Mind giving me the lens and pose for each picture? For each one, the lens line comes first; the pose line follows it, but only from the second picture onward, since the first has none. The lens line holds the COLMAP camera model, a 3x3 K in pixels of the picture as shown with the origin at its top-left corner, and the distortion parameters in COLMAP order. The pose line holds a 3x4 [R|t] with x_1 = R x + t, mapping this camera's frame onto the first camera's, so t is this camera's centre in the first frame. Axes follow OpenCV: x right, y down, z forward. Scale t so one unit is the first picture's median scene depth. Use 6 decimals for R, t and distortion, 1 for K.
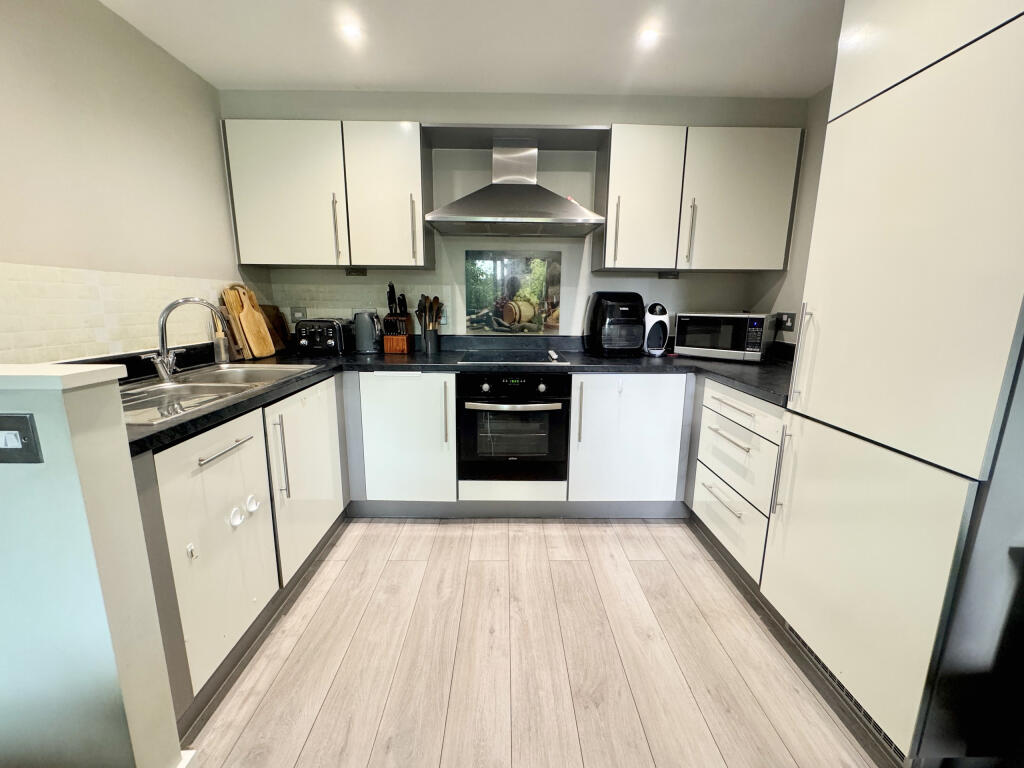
lens RADIAL K [[410.6, 0, 513.9], [0, 410.6, 383.6], [0, 0, 1]] dist [-0.000955, -0.000126]
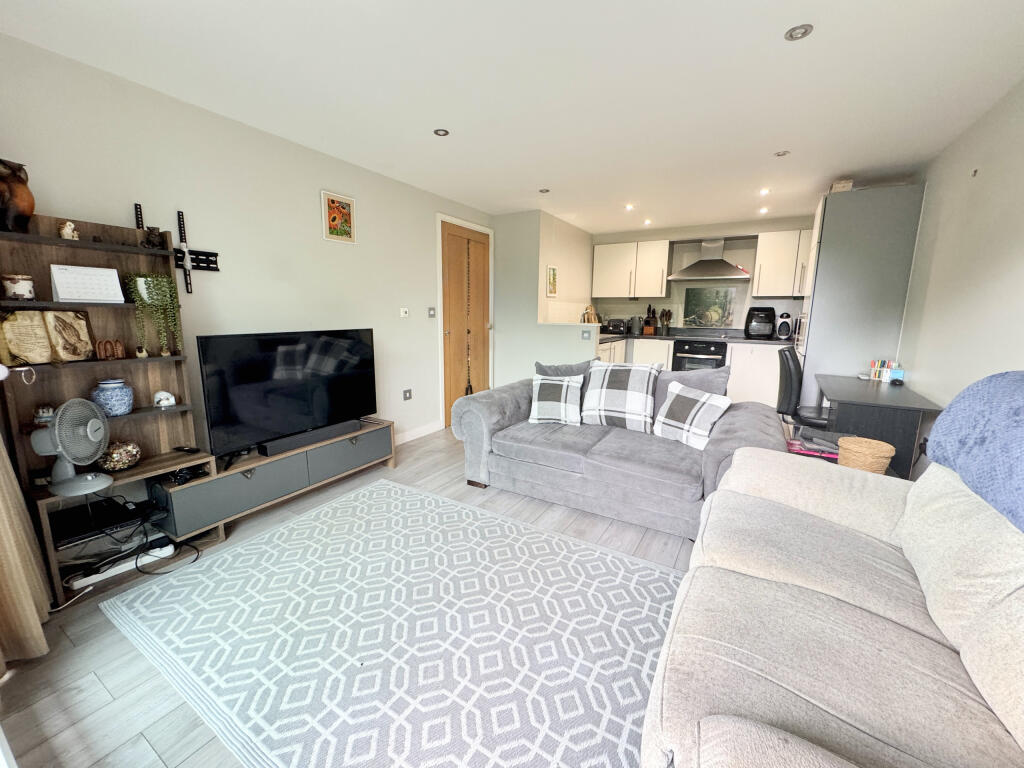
lens RADIAL K [[410.6, 0, 506.5], [0, 410.6, 383.8], [0, 0, 1]] dist [-0.000955, -0.000126]
pose [[0.840105, 0.093522, -0.534301, 0.314087], [-0.112138, 0.993690, -0.002388, 0.310474], [0.530706, 0.061922, 0.845291, -1.410267]]
